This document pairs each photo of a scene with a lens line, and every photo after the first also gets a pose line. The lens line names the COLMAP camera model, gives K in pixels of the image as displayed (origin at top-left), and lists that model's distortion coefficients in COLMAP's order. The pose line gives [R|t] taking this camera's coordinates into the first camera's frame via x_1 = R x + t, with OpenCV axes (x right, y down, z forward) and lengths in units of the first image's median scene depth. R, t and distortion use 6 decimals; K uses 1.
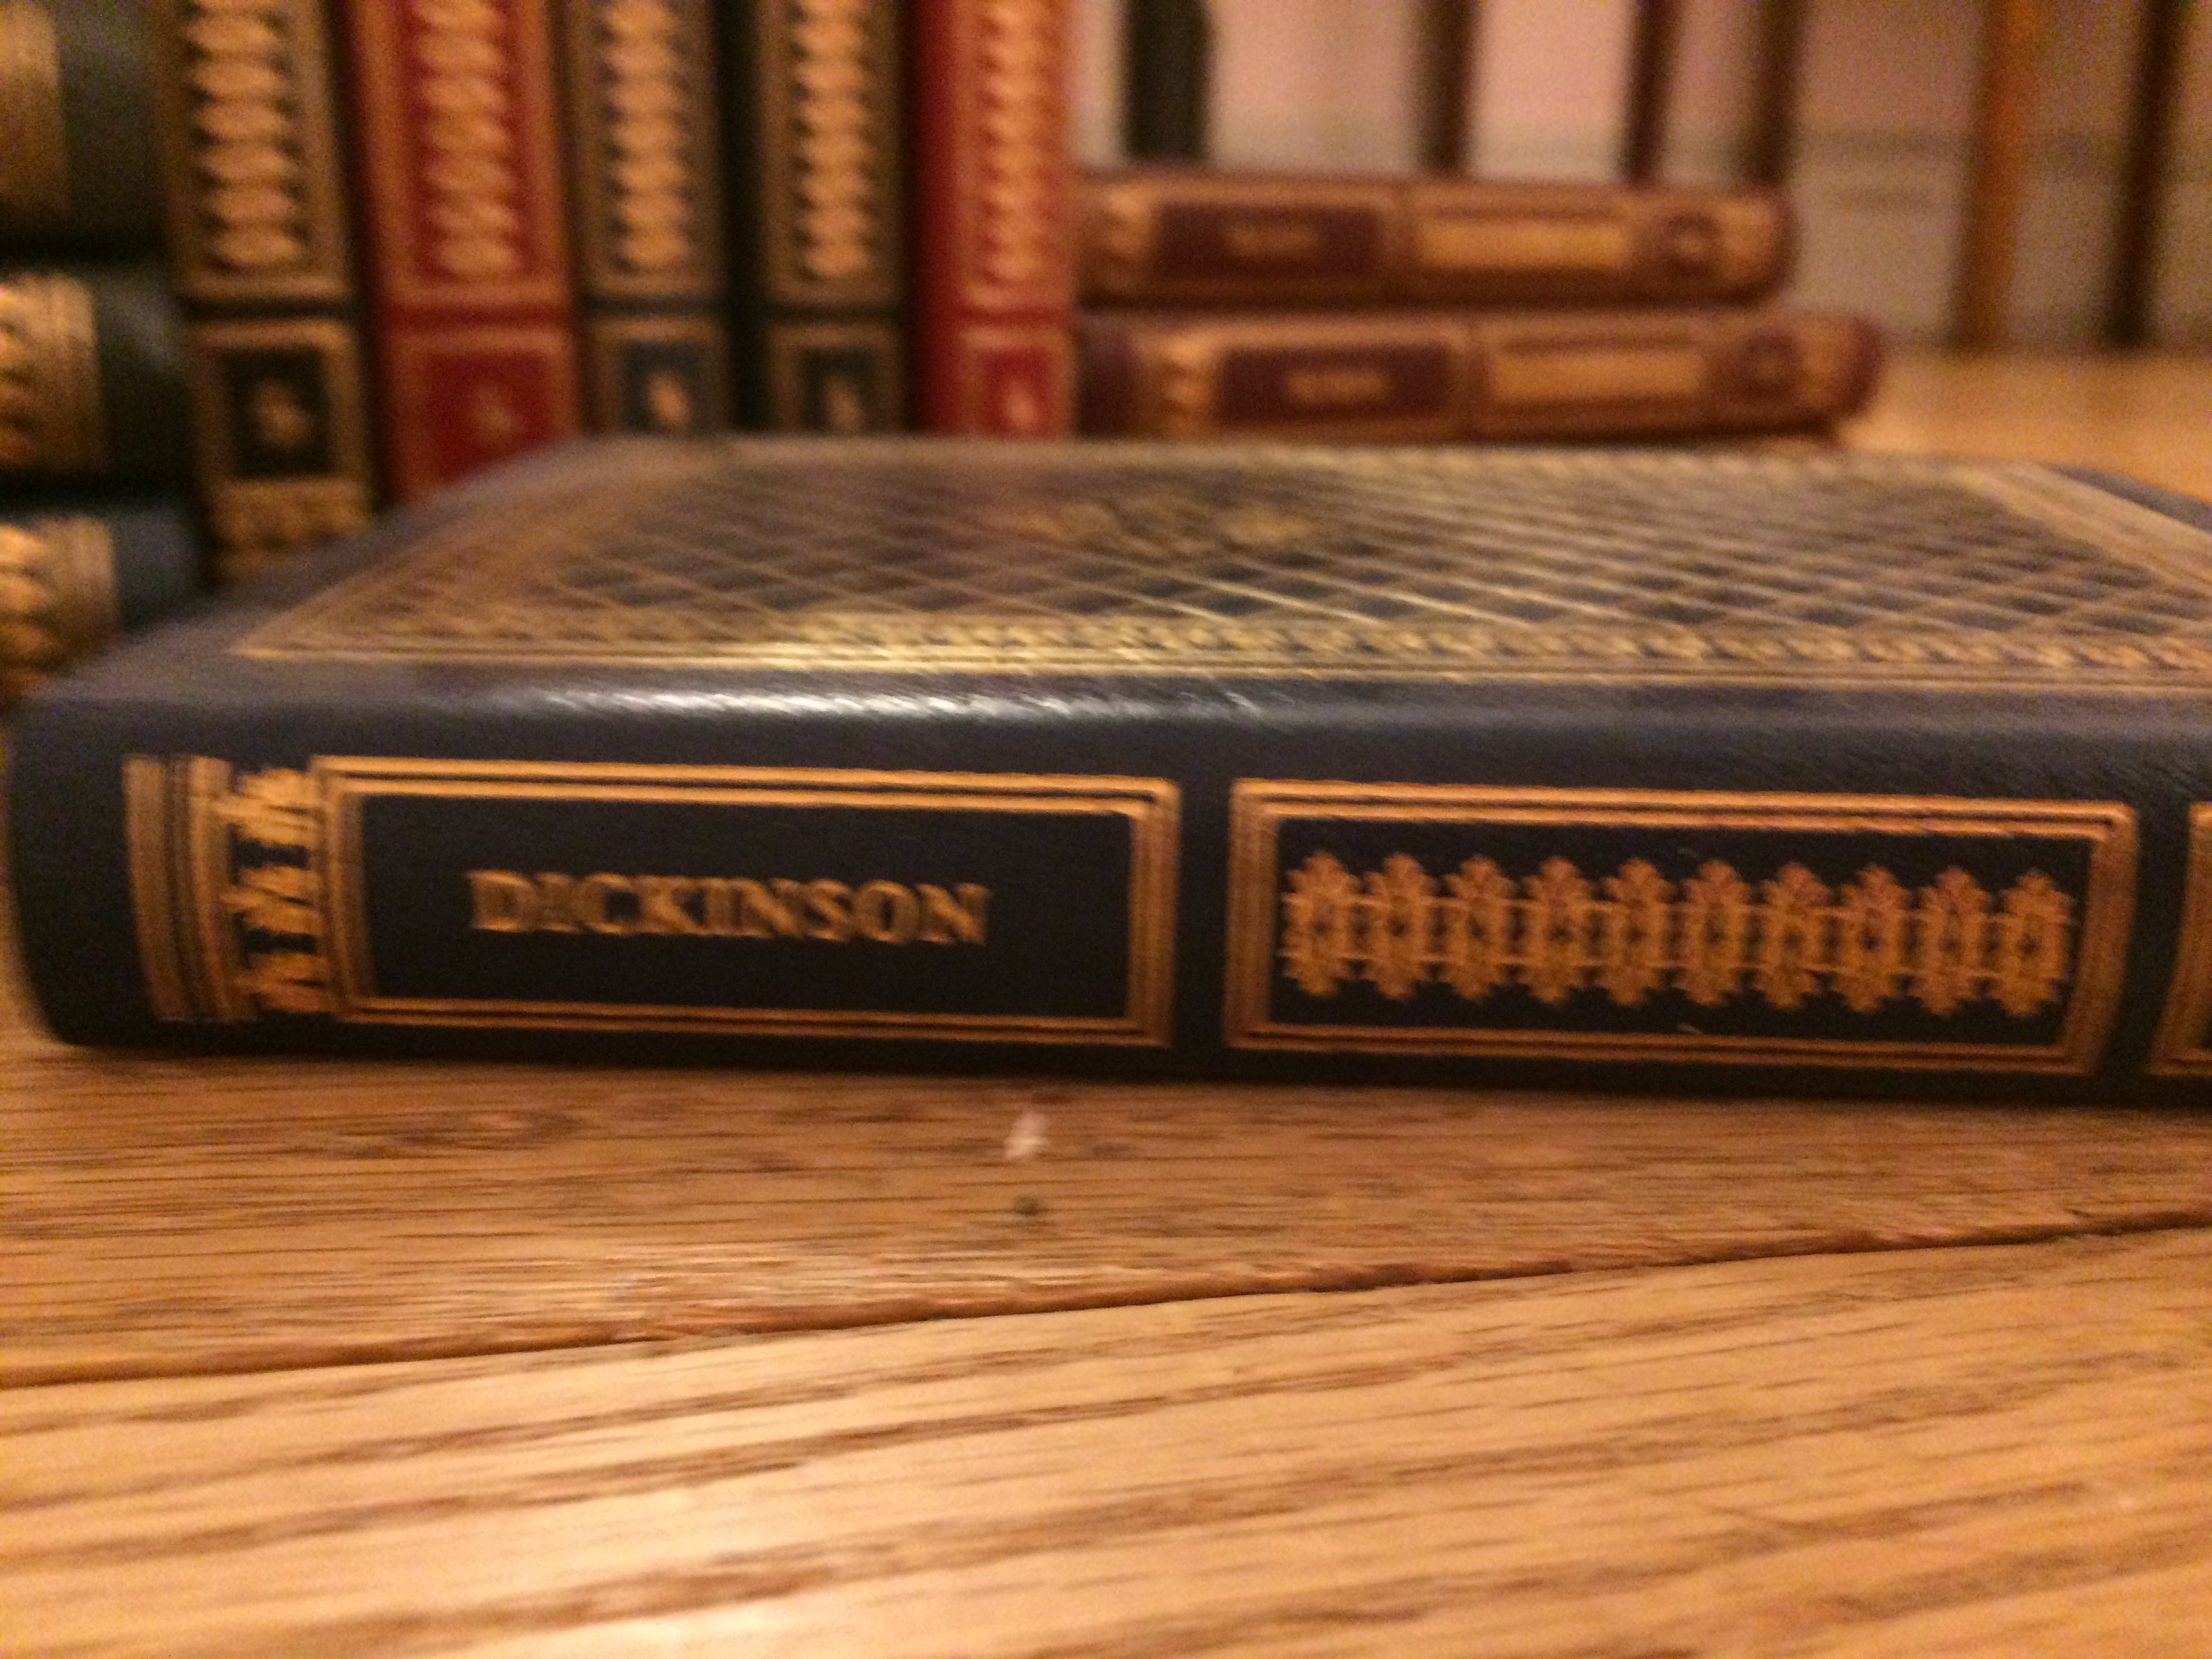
lens RADIAL K [[1950.0, 0, 1107.1], [0, 1950.0, 826.7], [0, 0, 1]] dist [0.006169, 0.002707]
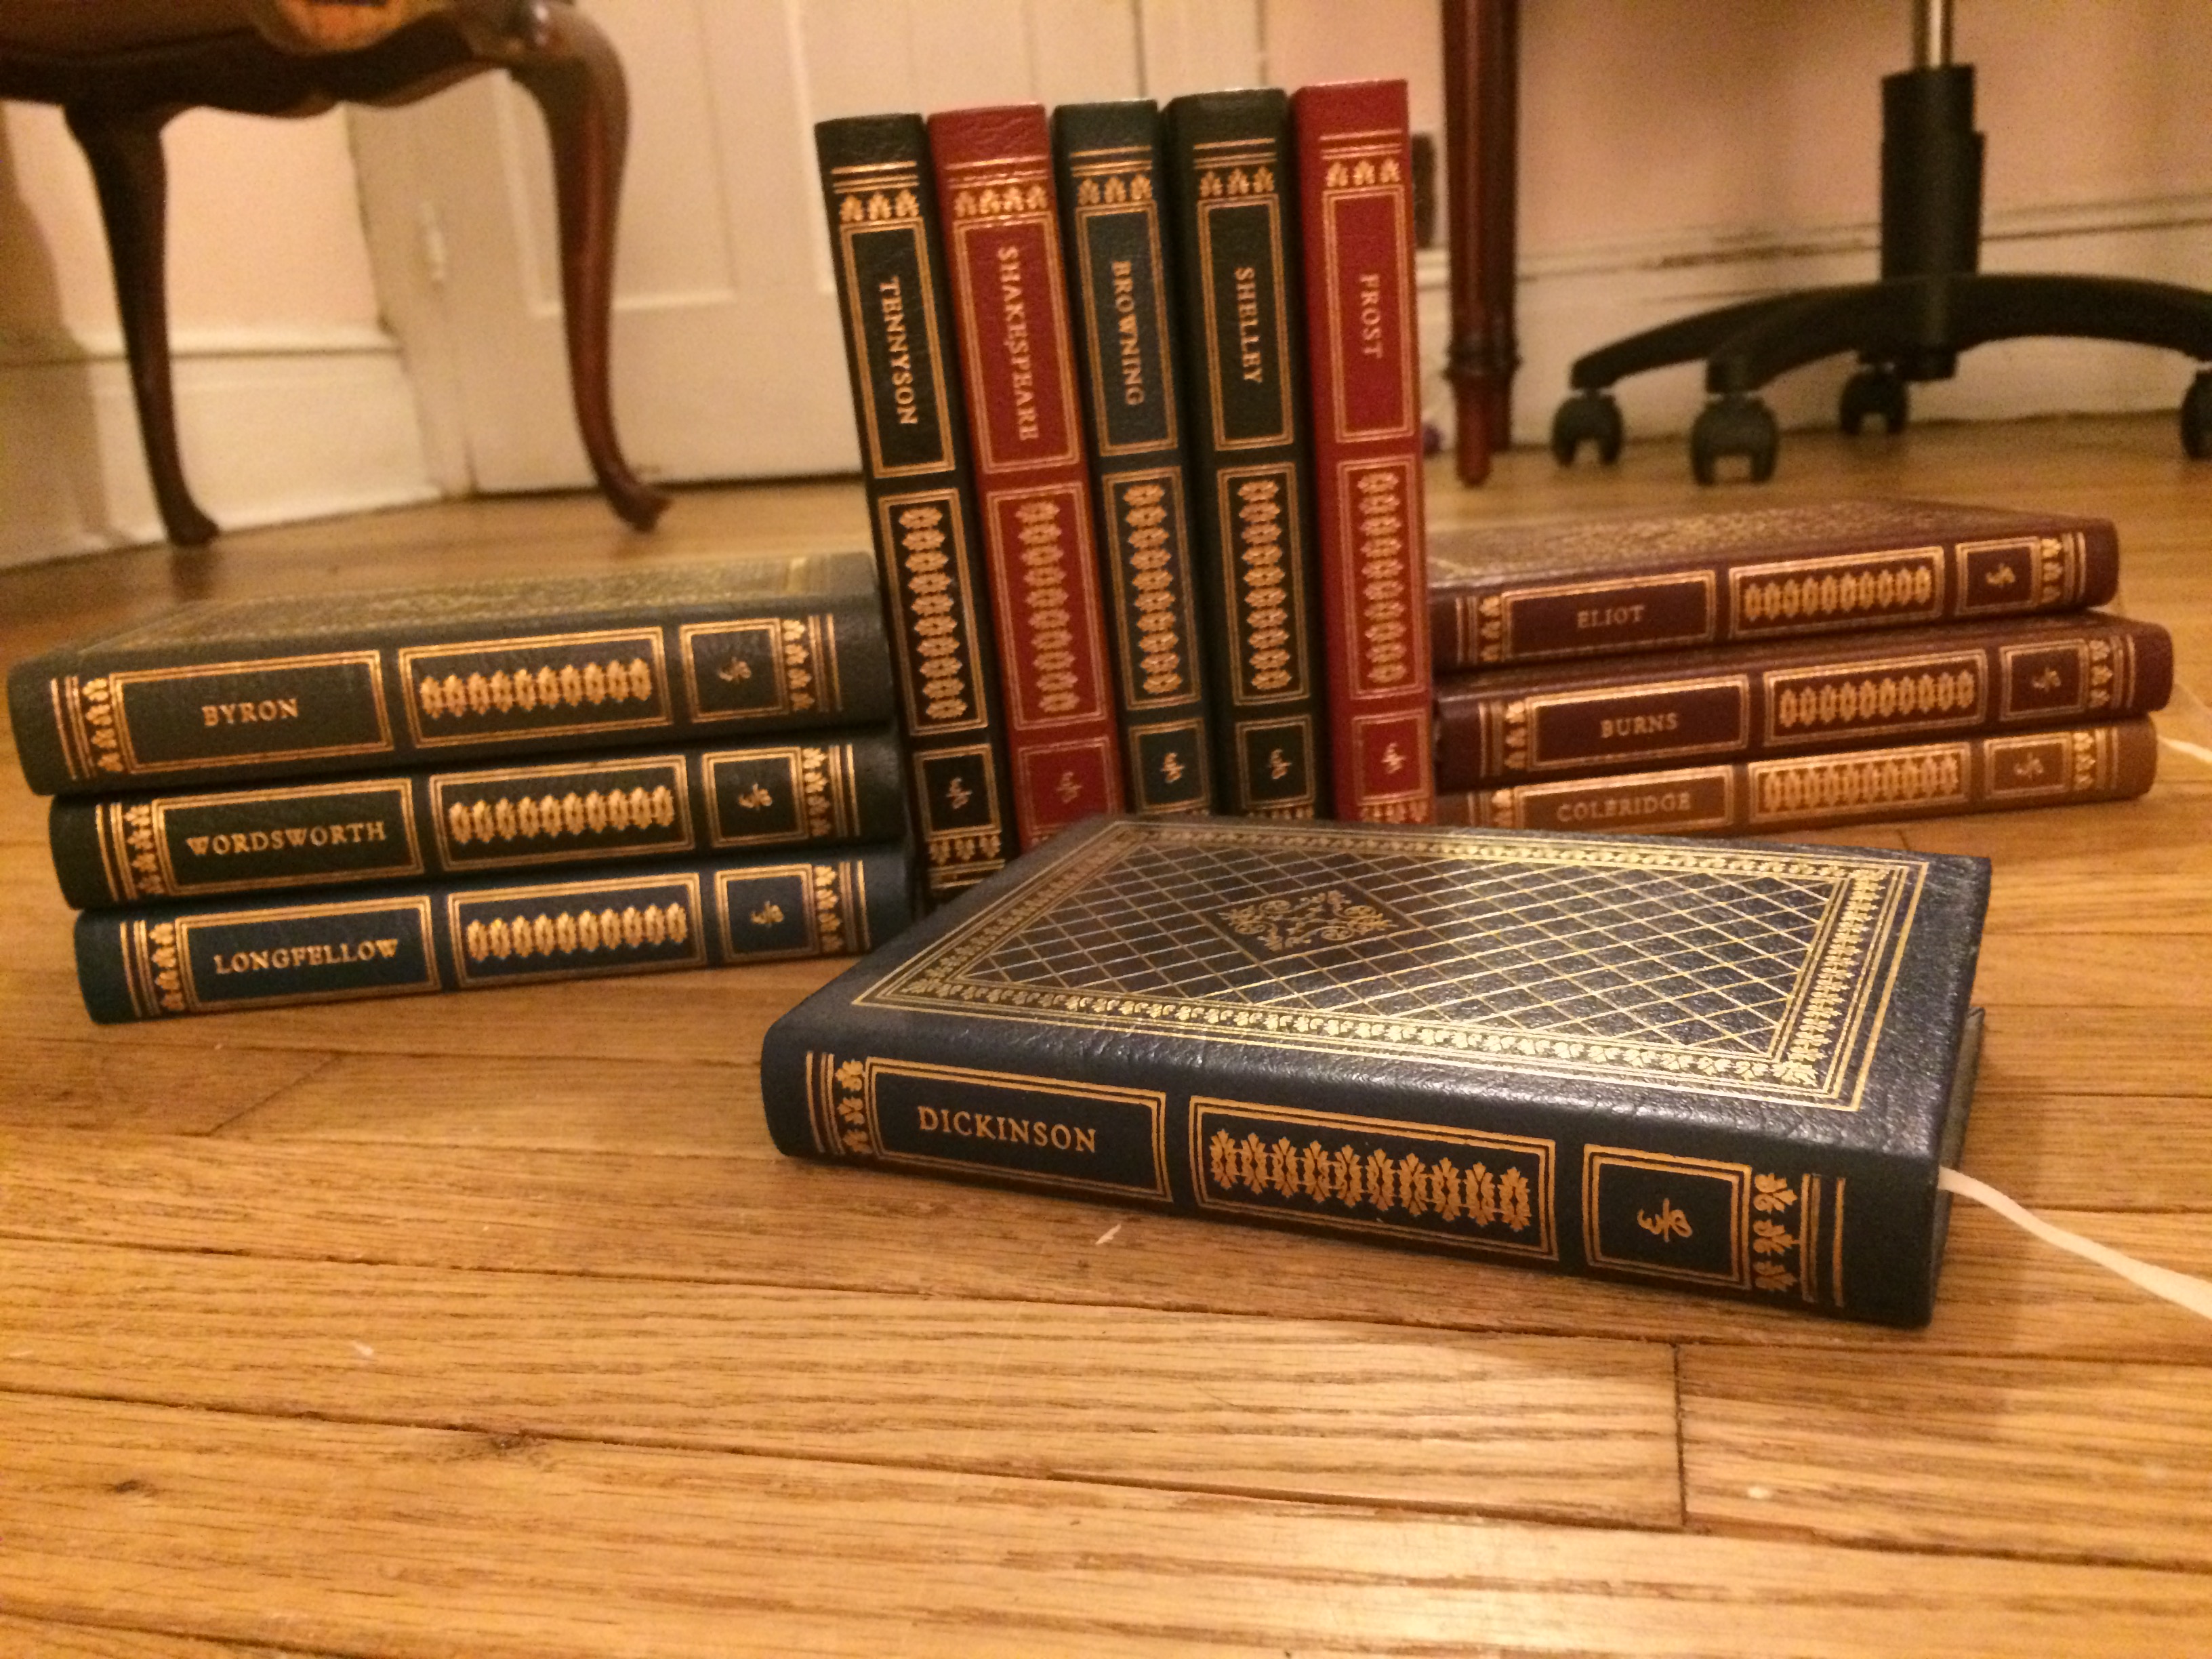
lens RADIAL K [[1950.0, 0, 1104.0], [0, 1950.0, 832.2], [0, 0, 1]] dist [0.006169, 0.002707]
pose [[0.899459, 0.021425, -0.436480, 0.988427], [-0.025716, 0.999662, -0.003924, -0.327980], [0.436248, 0.014754, 0.899705, -1.173517]]
